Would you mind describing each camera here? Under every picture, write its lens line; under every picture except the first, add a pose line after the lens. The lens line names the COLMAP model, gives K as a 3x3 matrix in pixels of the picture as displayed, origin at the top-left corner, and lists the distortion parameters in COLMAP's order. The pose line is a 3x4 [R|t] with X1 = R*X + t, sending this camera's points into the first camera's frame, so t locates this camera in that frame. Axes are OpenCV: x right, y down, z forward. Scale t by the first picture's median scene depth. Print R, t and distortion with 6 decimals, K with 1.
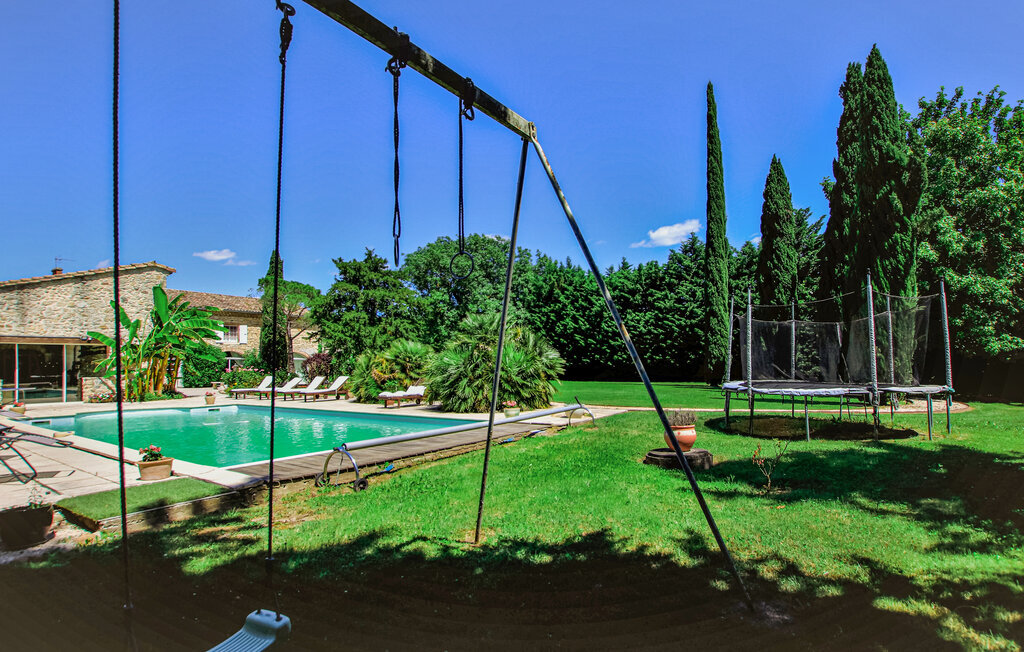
lens RADIAL K [[494.8, 0, 510.3], [0, 494.8, 348.7], [0, 0, 1]] dist [-0.002945, -0.000698]
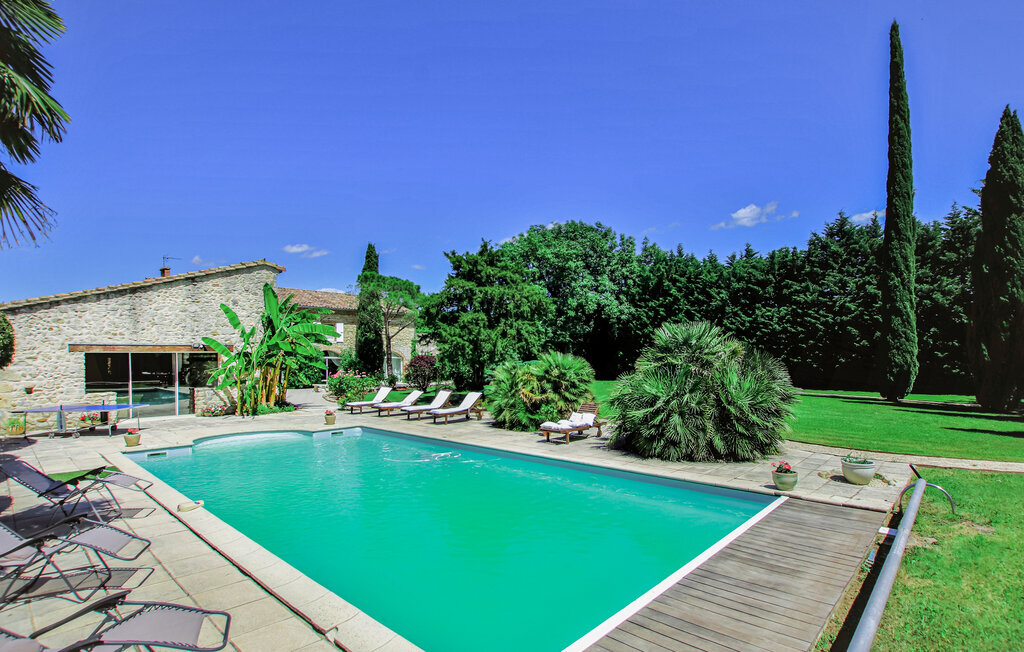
lens RADIAL K [[501.1, 0, 512.2], [0, 501.1, 354.9], [0, 0, 1]] dist [-0.004289, -0.000872]
pose [[0.991171, 0.008215, -0.132333, -0.116799], [-0.004160, 0.999514, 0.030887, -0.025081], [0.132523, -0.030064, 0.990724, 0.116843]]
